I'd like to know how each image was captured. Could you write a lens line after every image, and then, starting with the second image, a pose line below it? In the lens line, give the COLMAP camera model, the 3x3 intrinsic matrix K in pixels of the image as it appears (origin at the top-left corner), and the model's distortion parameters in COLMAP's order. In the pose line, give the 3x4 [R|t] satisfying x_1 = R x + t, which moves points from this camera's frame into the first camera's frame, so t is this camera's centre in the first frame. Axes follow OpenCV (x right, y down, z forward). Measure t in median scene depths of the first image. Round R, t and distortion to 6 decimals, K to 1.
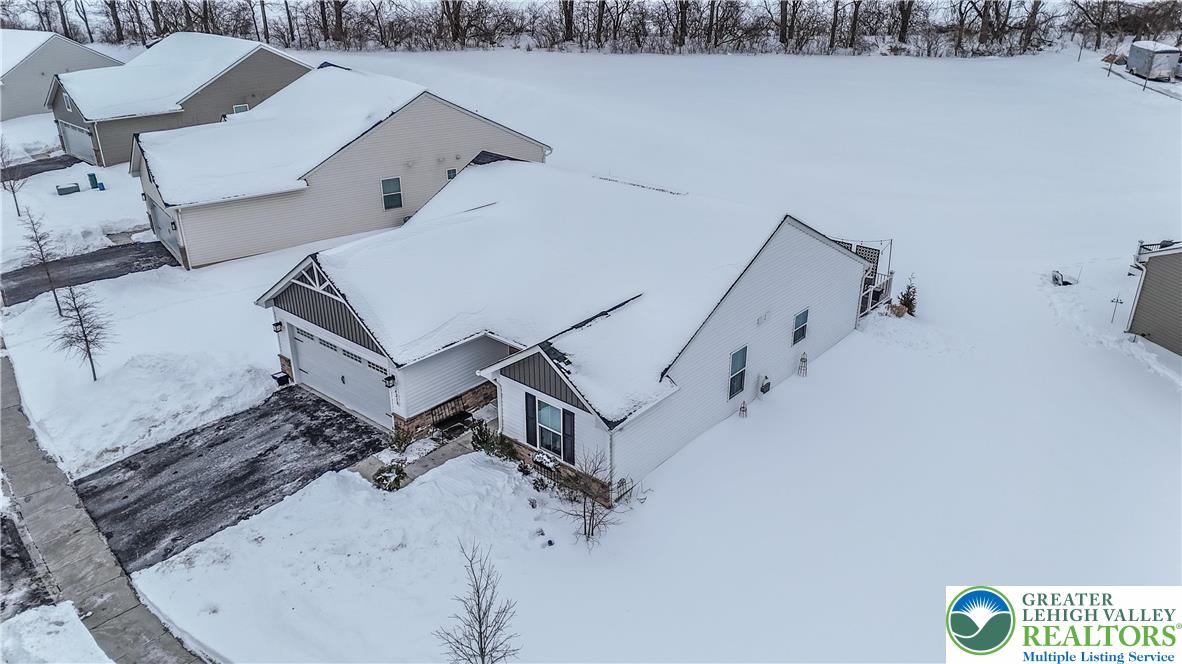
lens RADIAL K [[867.0, 0, 591.0], [0, 867.0, 332.0], [0, 0, 1]] dist [0.102712, -0.107938]
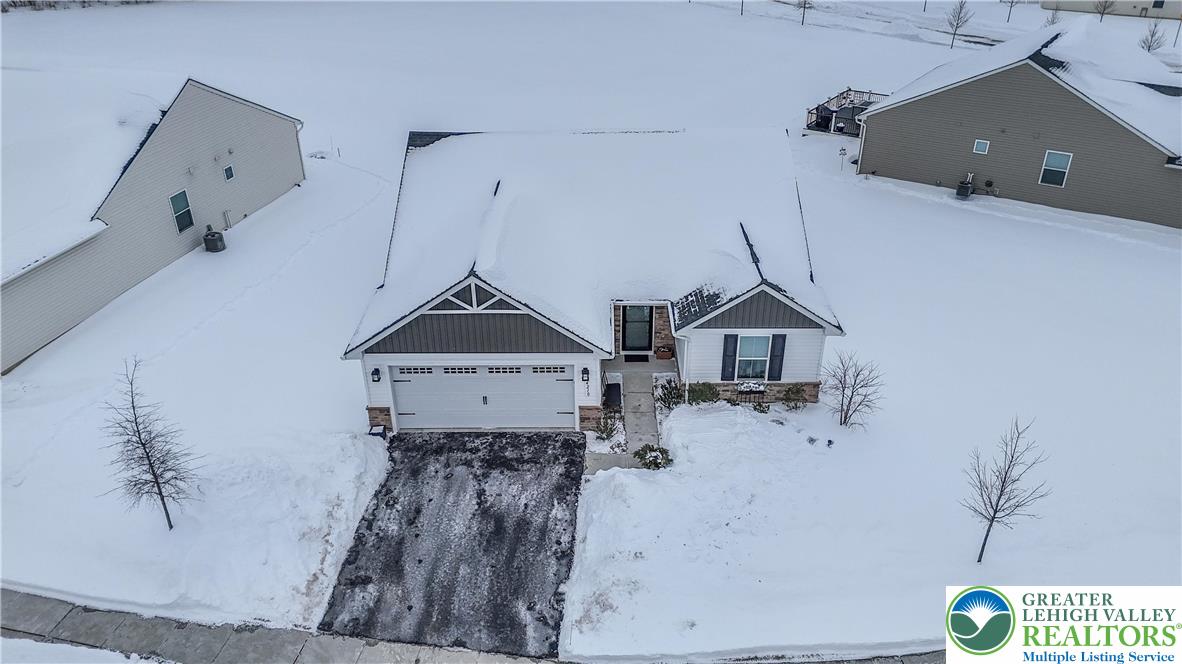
lens RADIAL K [[867.0, 0, 591.0], [0, 867.0, 332.0], [0, 0, 1]] dist [0.102712, -0.107938]
pose [[0.761218, -0.320377, 0.563831, -0.742738], [0.273959, 0.946921, 0.168187, -0.147438], [-0.587787, 0.026439, 0.808584, 0.205207]]
